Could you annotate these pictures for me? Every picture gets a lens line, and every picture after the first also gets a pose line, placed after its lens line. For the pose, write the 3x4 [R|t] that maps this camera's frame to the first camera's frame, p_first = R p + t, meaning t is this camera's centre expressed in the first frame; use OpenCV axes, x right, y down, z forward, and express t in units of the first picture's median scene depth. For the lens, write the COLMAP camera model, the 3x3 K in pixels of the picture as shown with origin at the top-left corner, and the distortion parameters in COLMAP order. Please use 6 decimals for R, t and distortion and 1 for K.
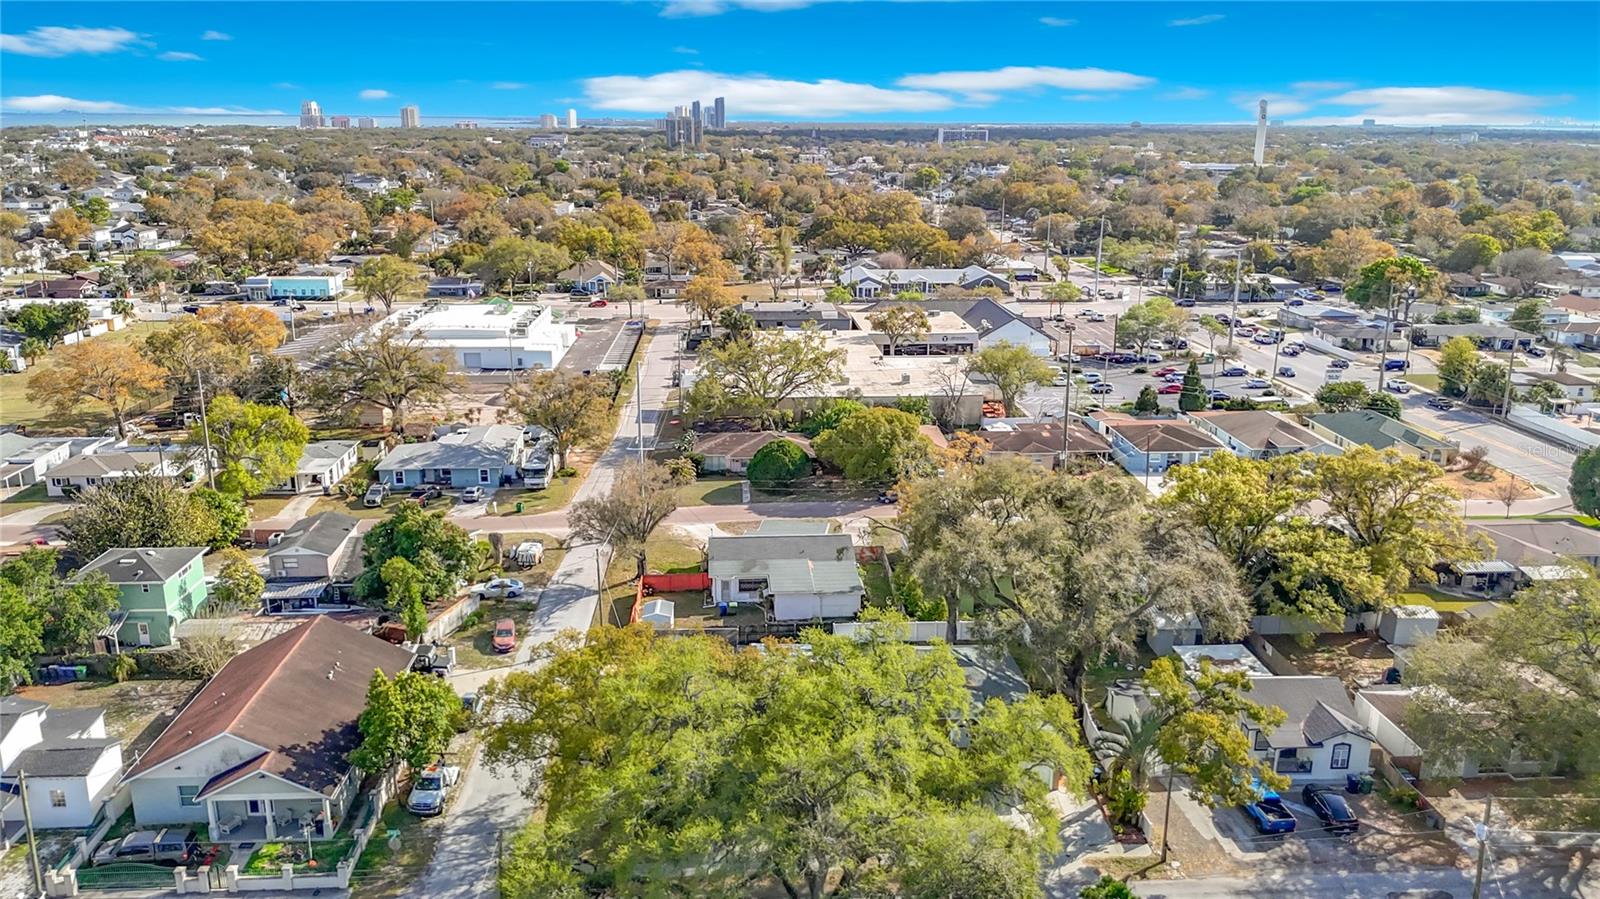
lens RADIAL K [[1153.0, 0, 799.6], [0, 1153.0, 540.0], [0, 0, 1]] dist [0.074383, -0.074943]
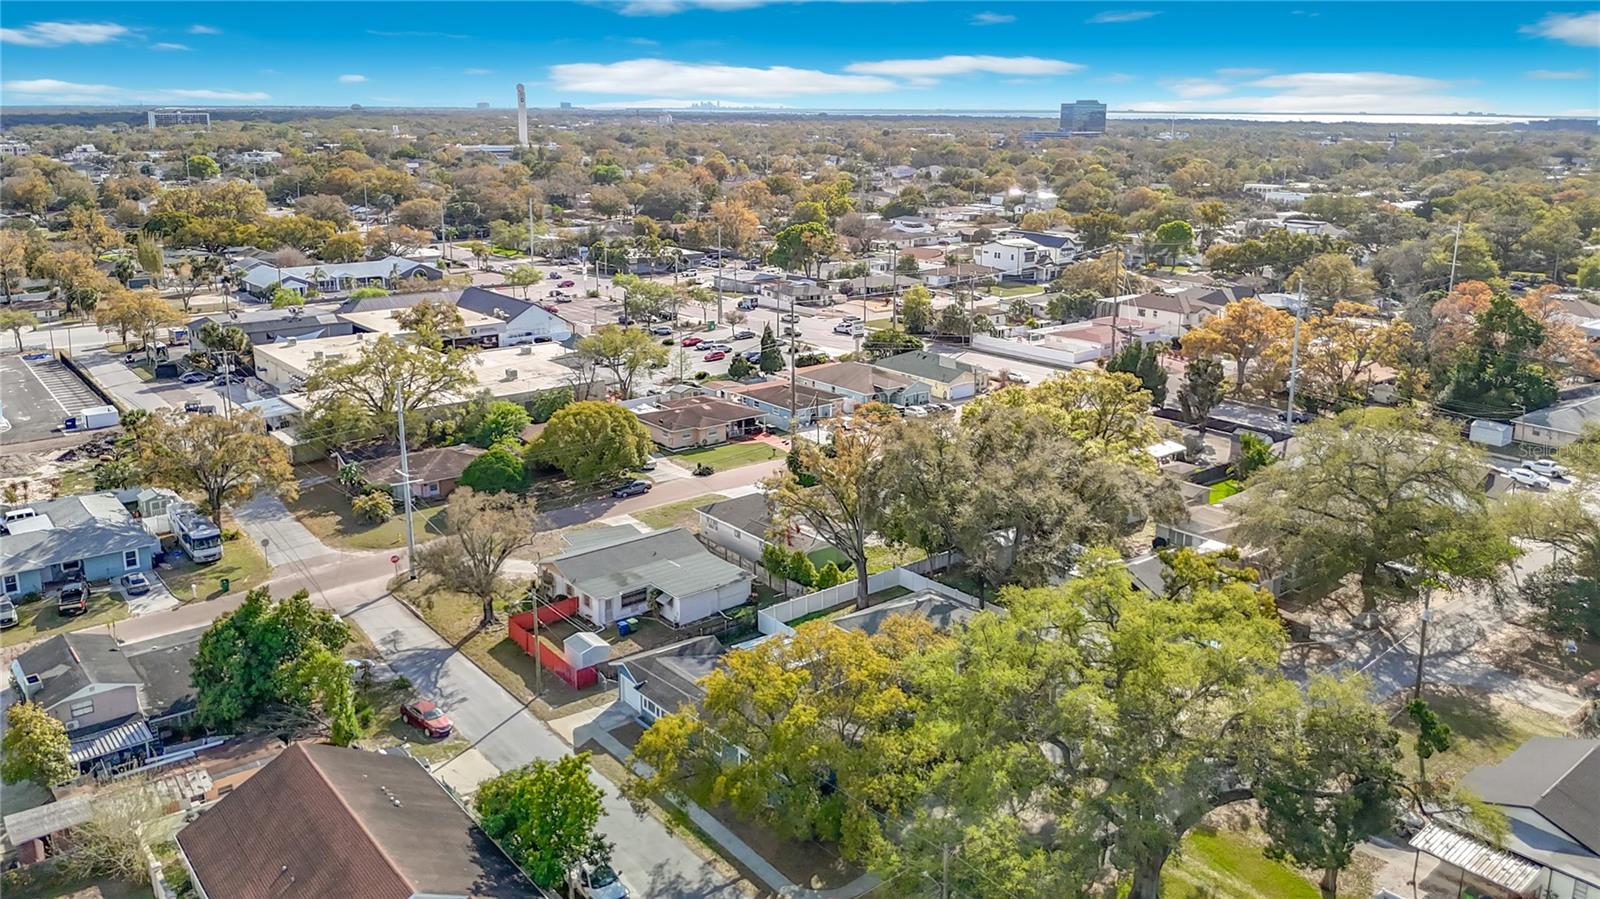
lens RADIAL K [[1209.1, 0, 765.9], [0, 1209.1, 474.4], [0, 0, 1]] dist [0.052385, -0.005620]
pose [[0.834848, -0.170735, 0.523334, -0.443310], [0.196367, 0.980508, 0.006630, -0.043446], [-0.514265, 0.097231, 0.852102, 0.109667]]
